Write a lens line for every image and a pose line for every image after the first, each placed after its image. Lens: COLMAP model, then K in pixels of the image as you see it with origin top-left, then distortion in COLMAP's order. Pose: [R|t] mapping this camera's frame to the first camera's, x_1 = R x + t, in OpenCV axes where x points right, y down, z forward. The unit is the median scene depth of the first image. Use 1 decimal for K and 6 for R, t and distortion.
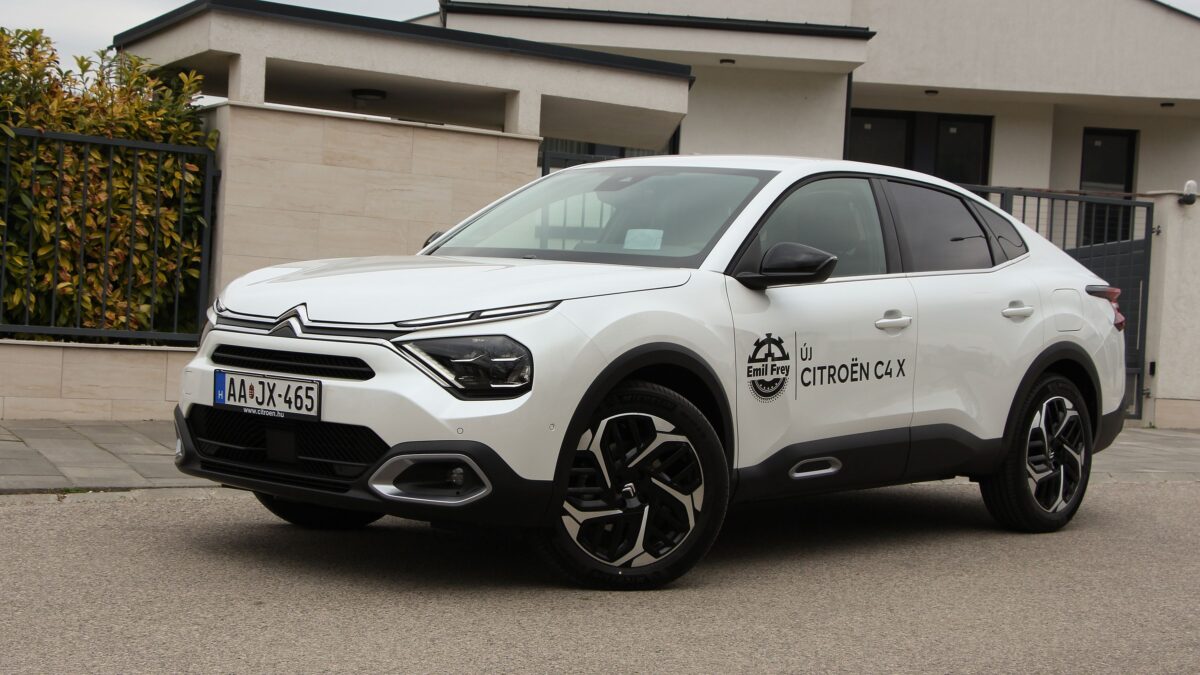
lens RADIAL K [[1855.2, 0, 621.4], [0, 1855.2, 368.5], [0, 0, 1]] dist [0.058387, 0.000000]
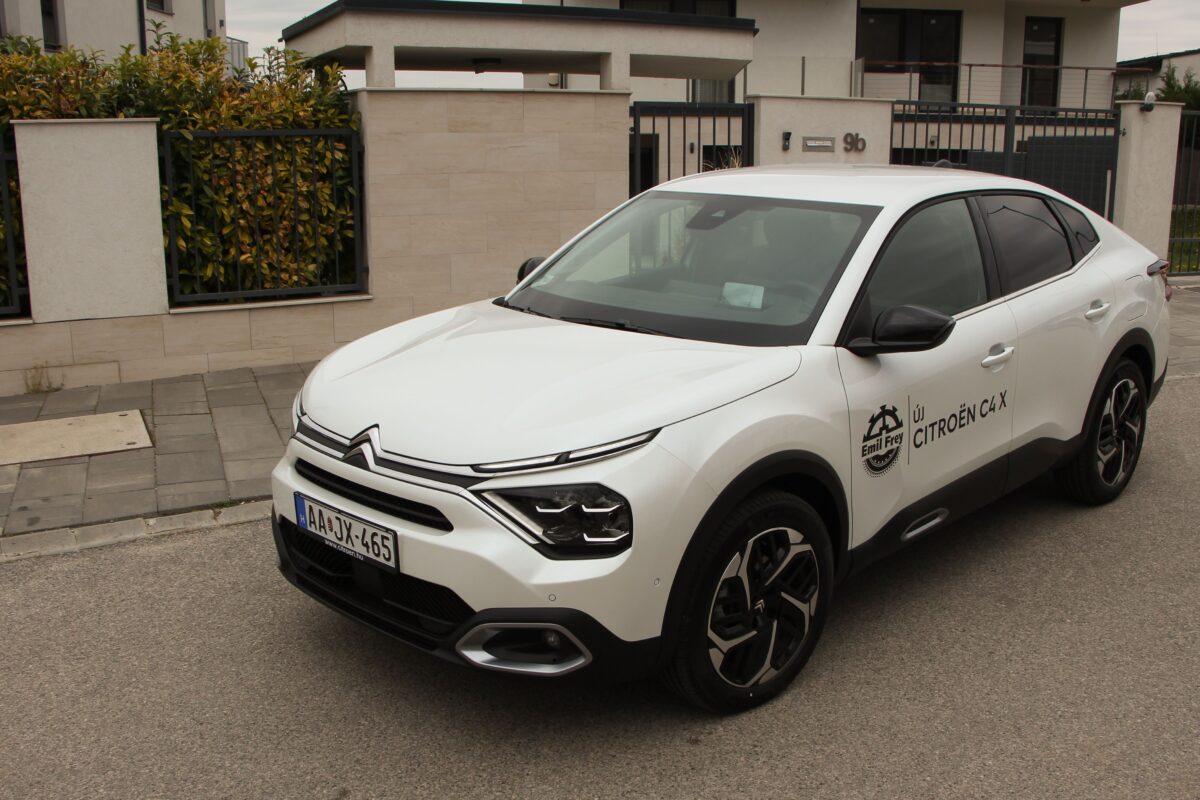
lens RADIAL K [[1186.7, 0, 605.6], [0, 1186.7, 462.6], [0, 0, 1]] dist [-0.141536, 0.000000]
pose [[0.996281, -0.035856, -0.078351, -0.013747], [0.053353, 0.970729, 0.234177, -0.136159], [0.067661, -0.237487, 0.969032, 0.413126]]
